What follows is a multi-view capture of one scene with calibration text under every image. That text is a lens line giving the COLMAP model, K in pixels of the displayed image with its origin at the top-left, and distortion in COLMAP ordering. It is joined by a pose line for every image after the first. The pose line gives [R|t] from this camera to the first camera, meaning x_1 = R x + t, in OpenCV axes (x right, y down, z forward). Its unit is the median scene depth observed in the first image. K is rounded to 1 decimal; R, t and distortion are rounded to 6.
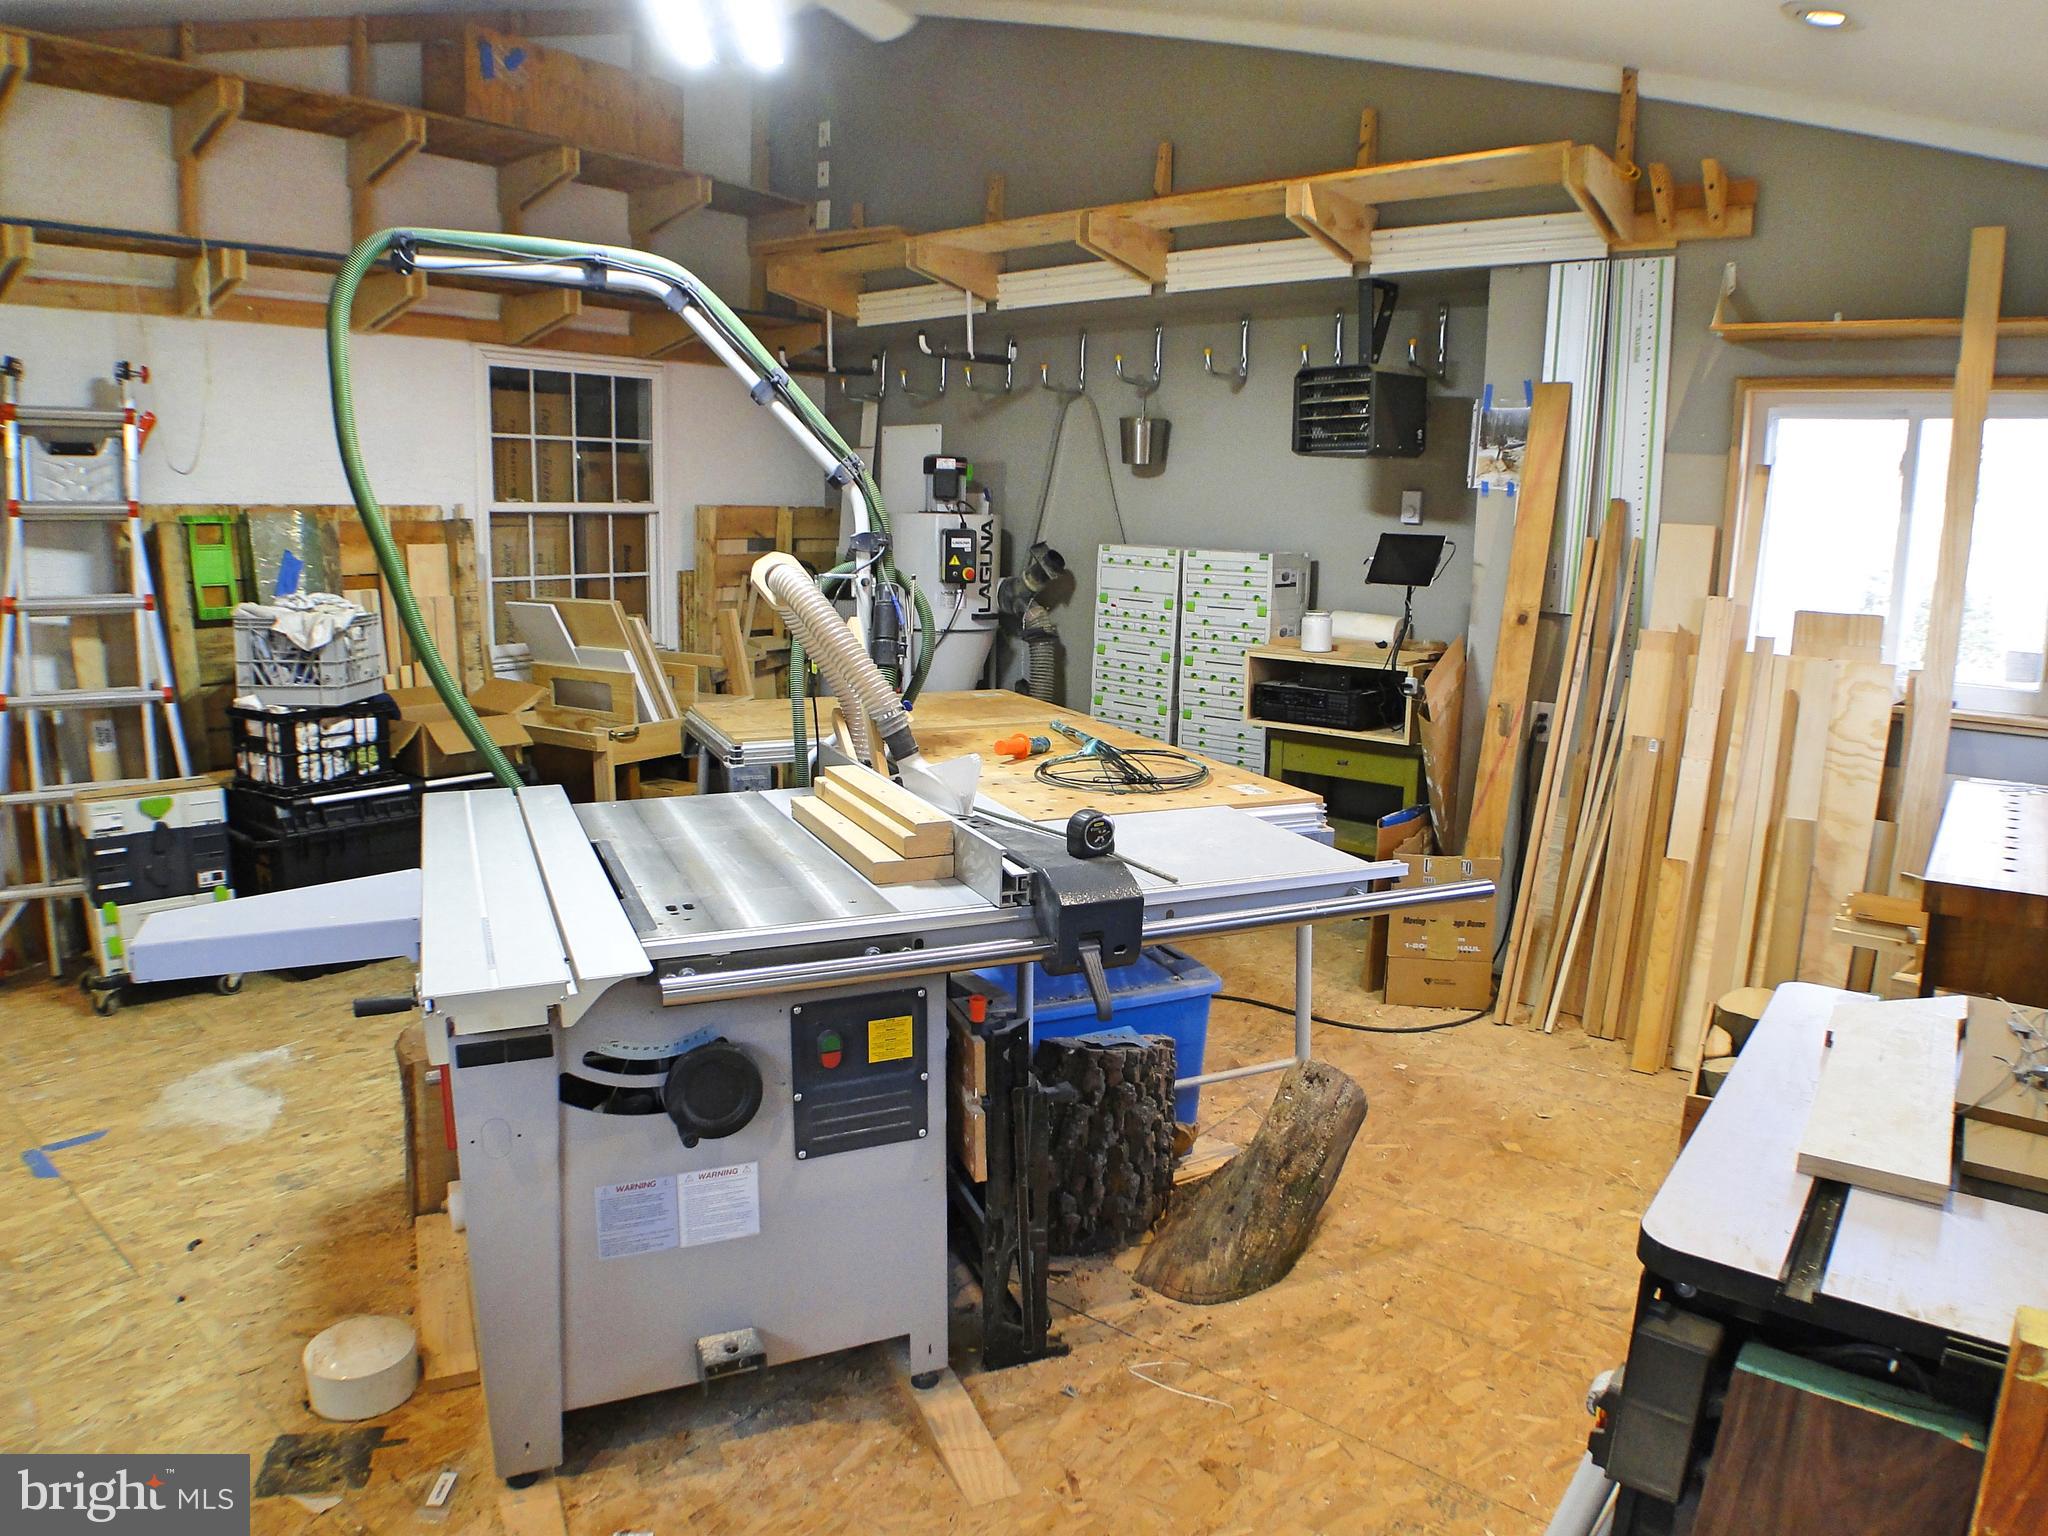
lens RADIAL K [[1331.2, 0, 1033.7], [0, 1331.2, 769.7], [0, 0, 1]] dist [-0.127986, 0.029138]
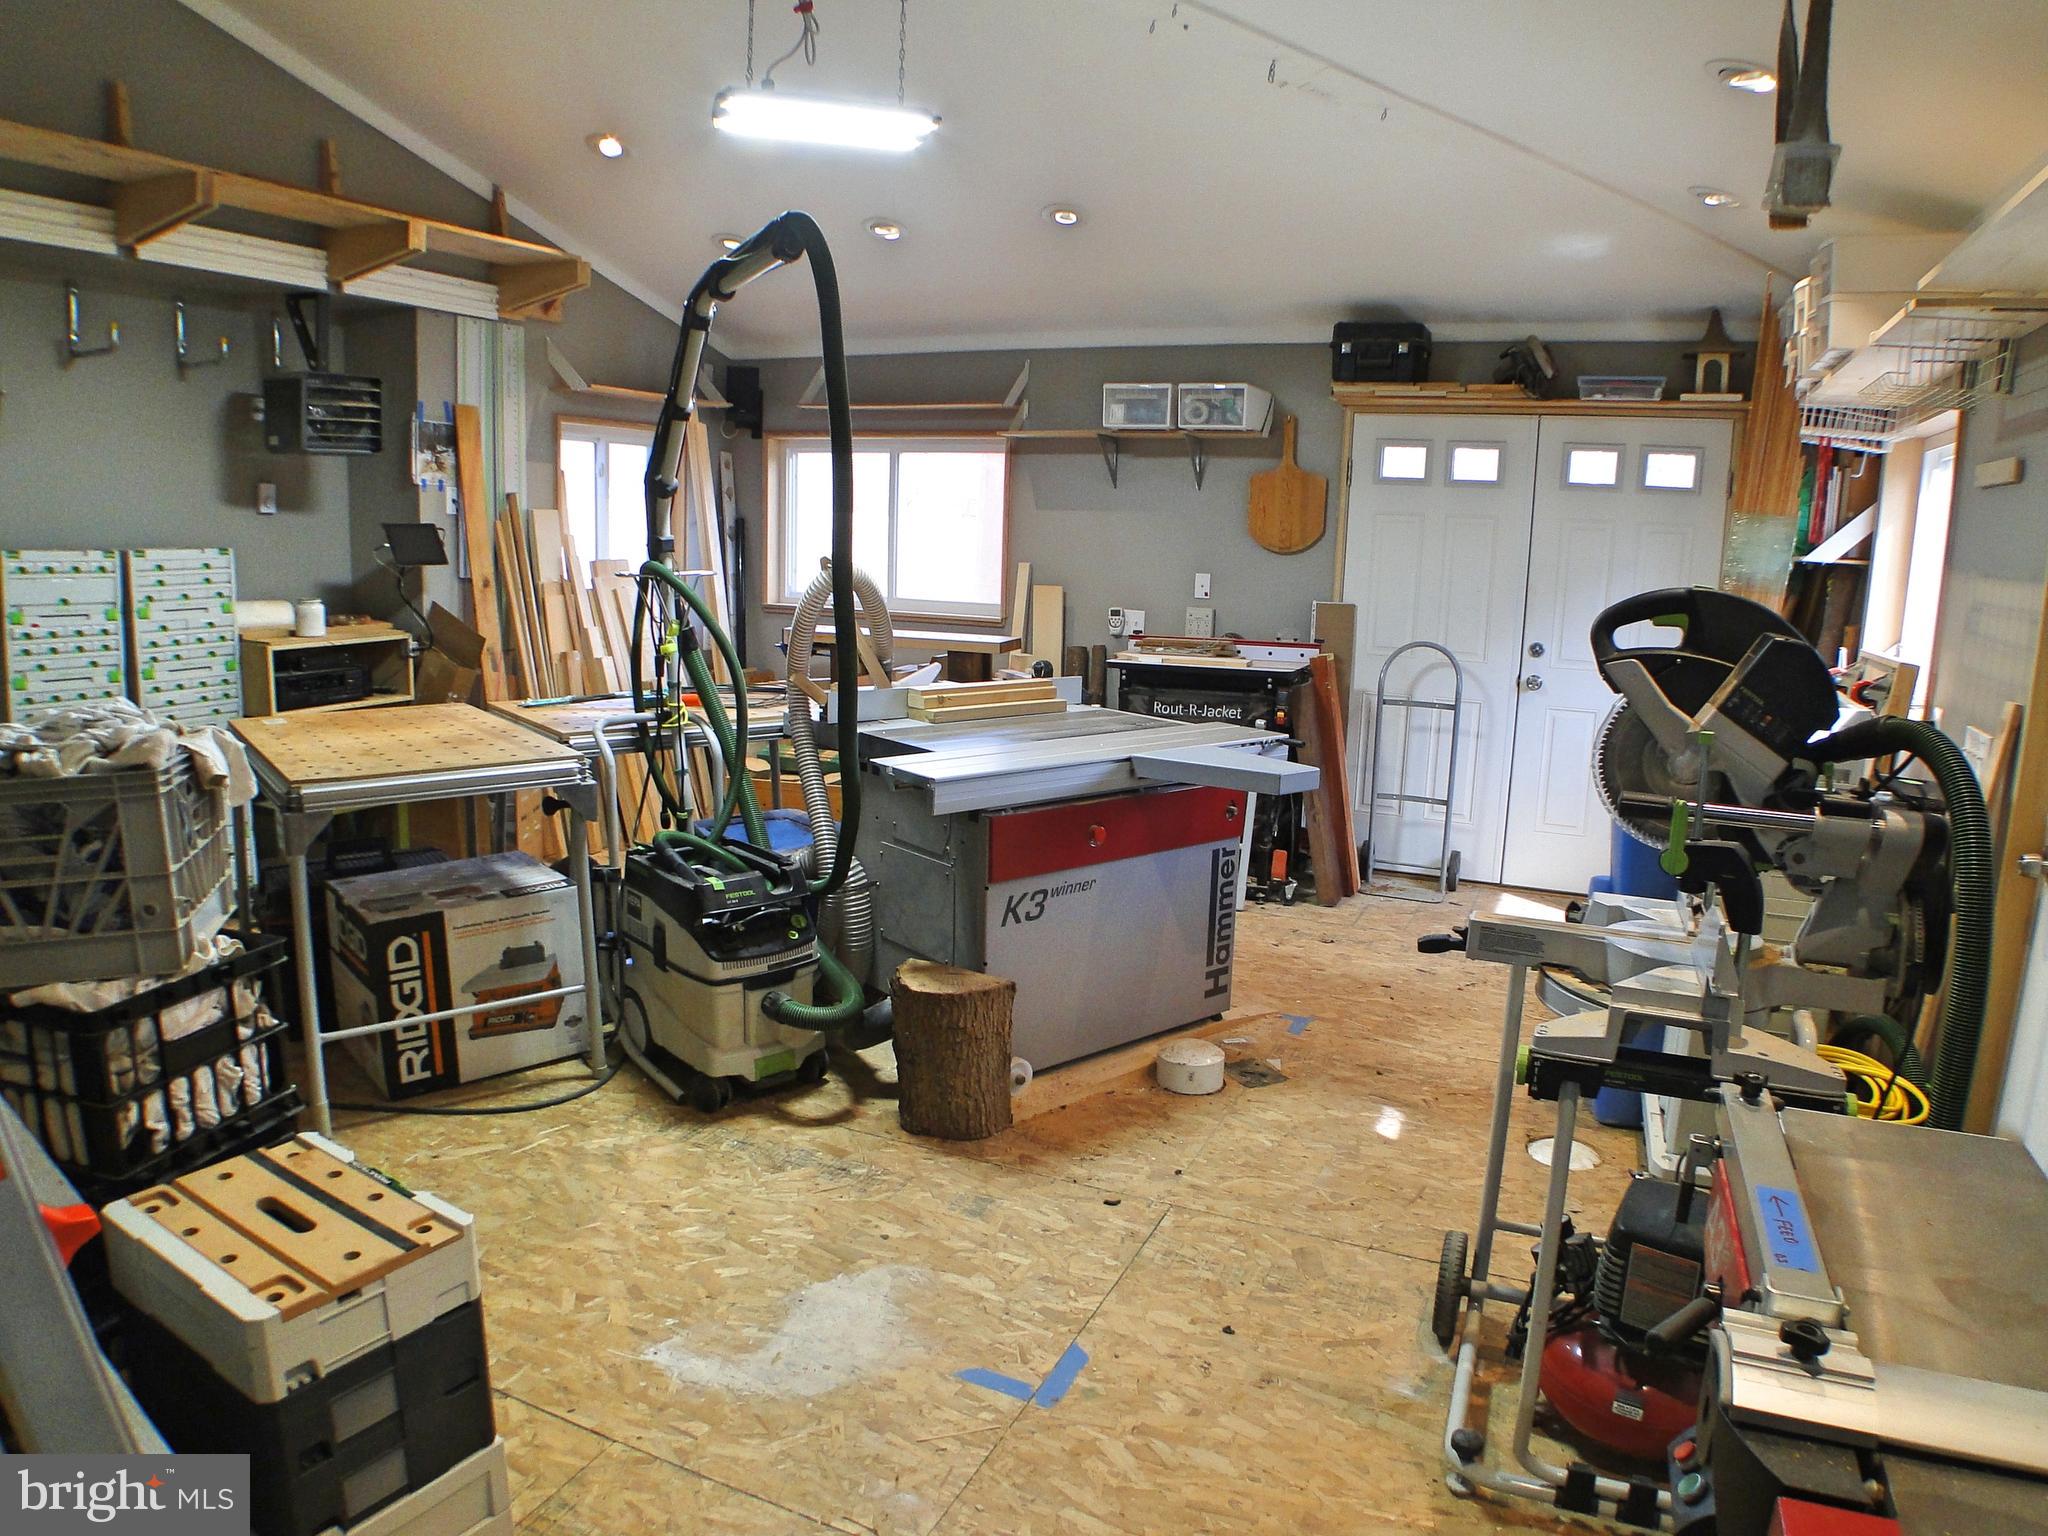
lens RADIAL K [[1331.2, 0, 1033.7], [0, 1331.2, 769.7], [0, 0, 1]] dist [-0.127986, 0.029138]
pose [[-0.257919, -0.200481, 0.945138, -0.880365], [0.149364, 0.958201, 0.244012, -0.143121], [-0.954551, 0.204105, -0.217193, 0.654156]]
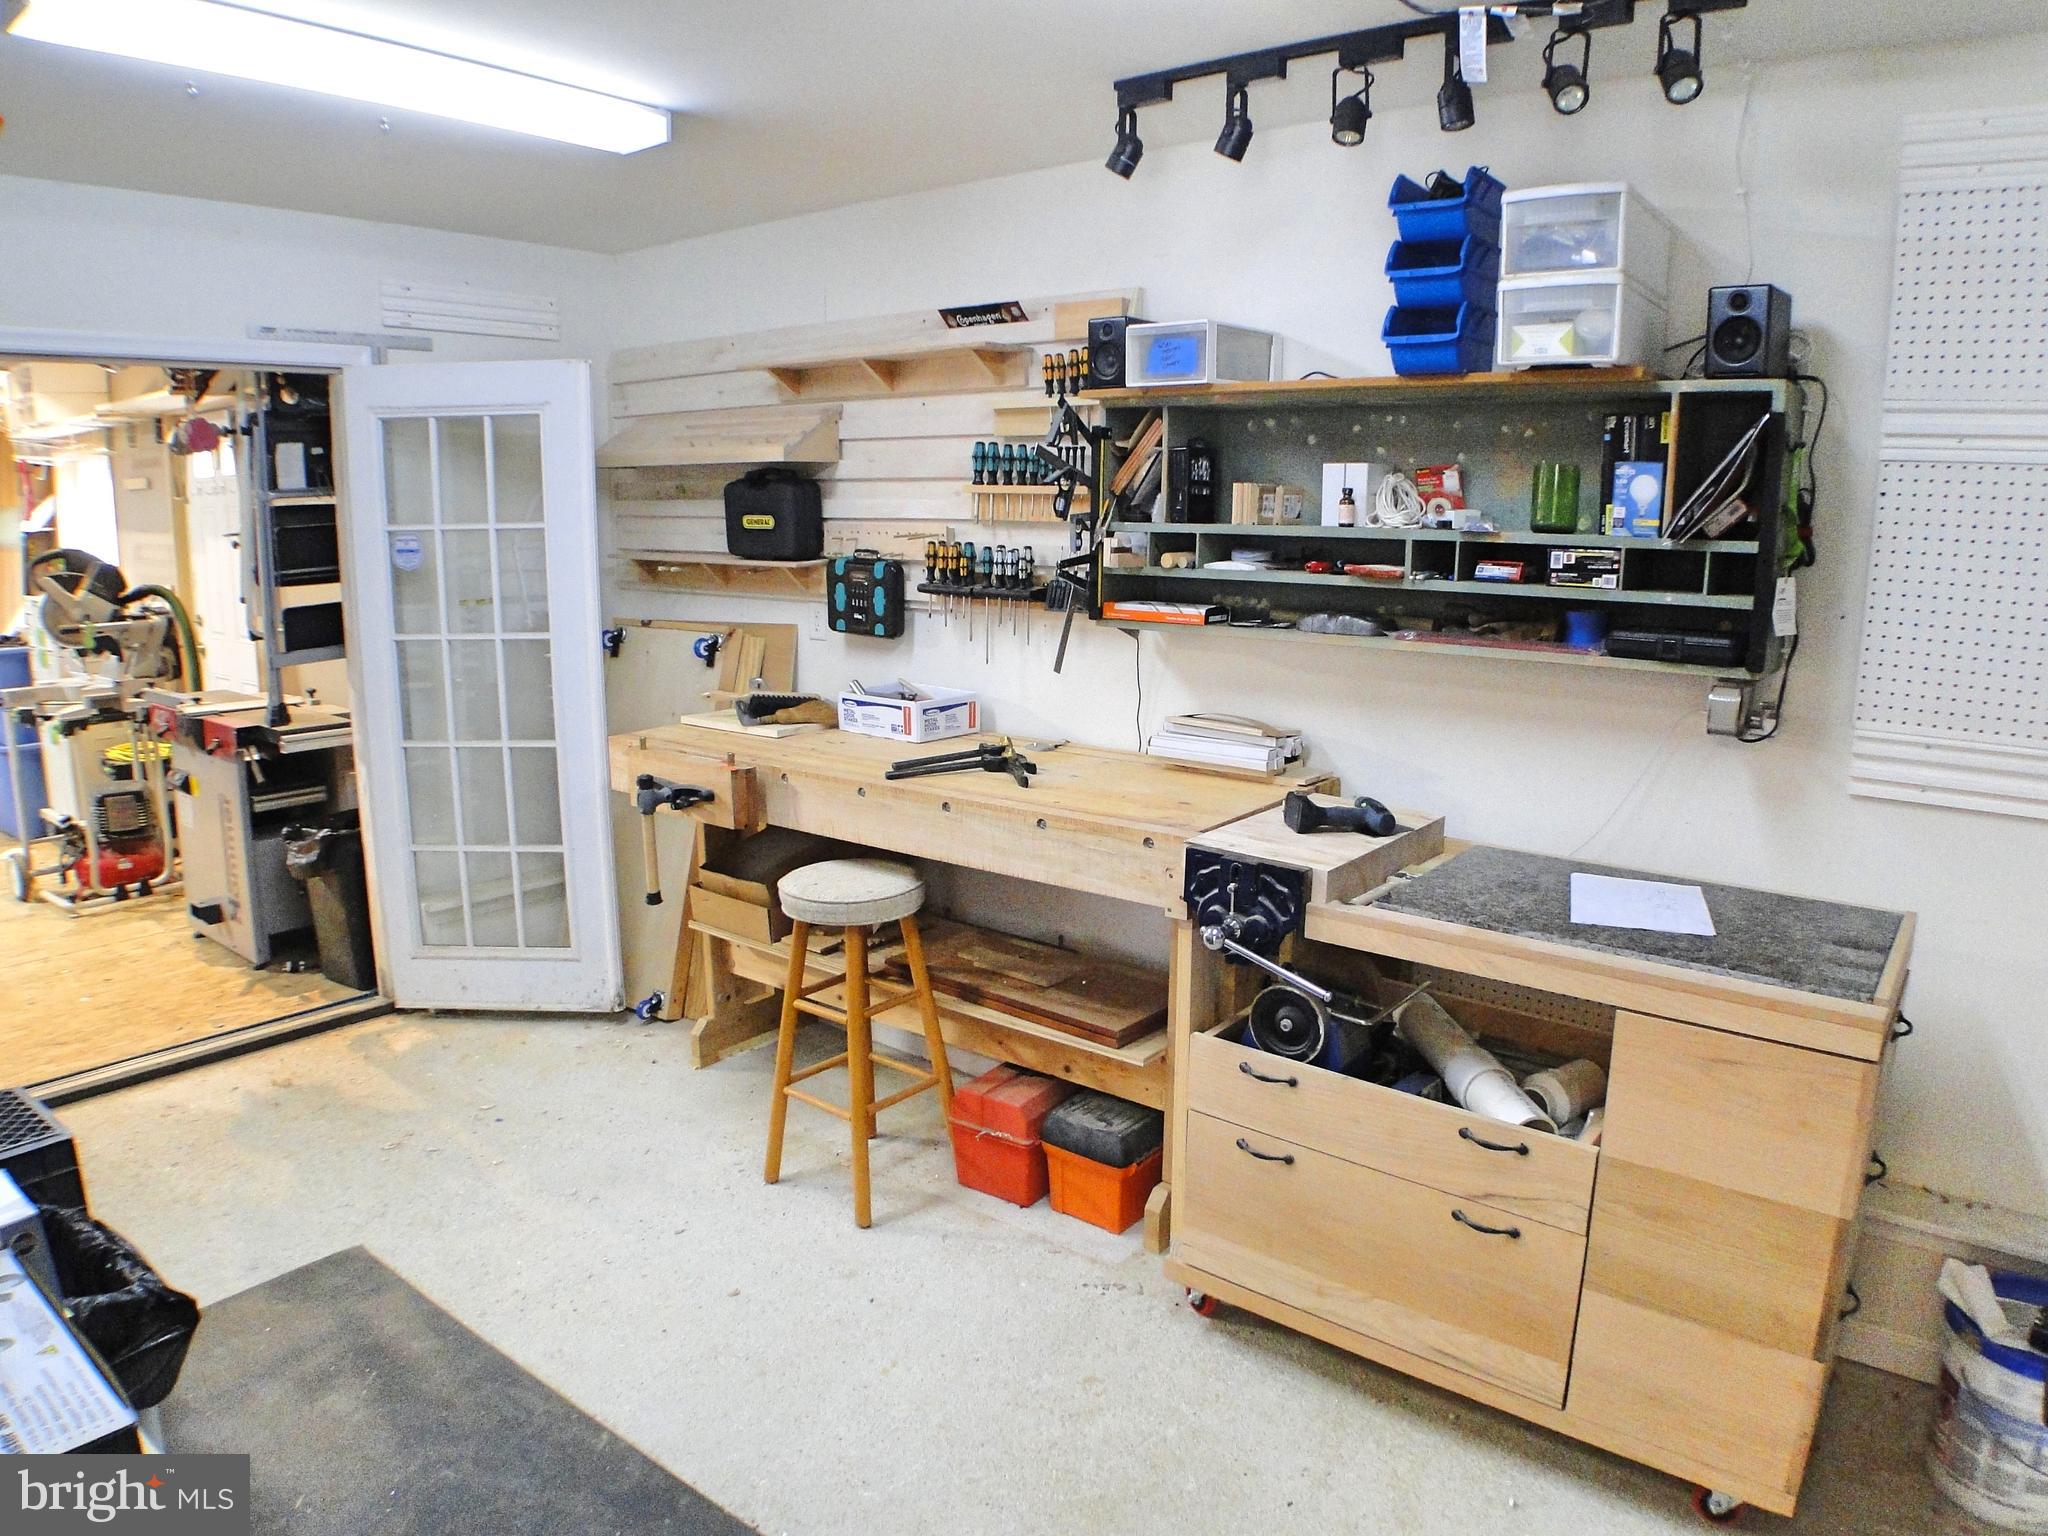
lens RADIAL K [[1331.2, 0, 1033.7], [0, 1331.2, 769.7], [0, 0, 1]] dist [-0.127986, 0.029138]
pose [[-0.999545, -0.024394, -0.017752, -1.381966], [-0.029322, 0.924005, 0.381255, -0.331295], [0.007103, 0.381602, -0.924299, 1.458945]]
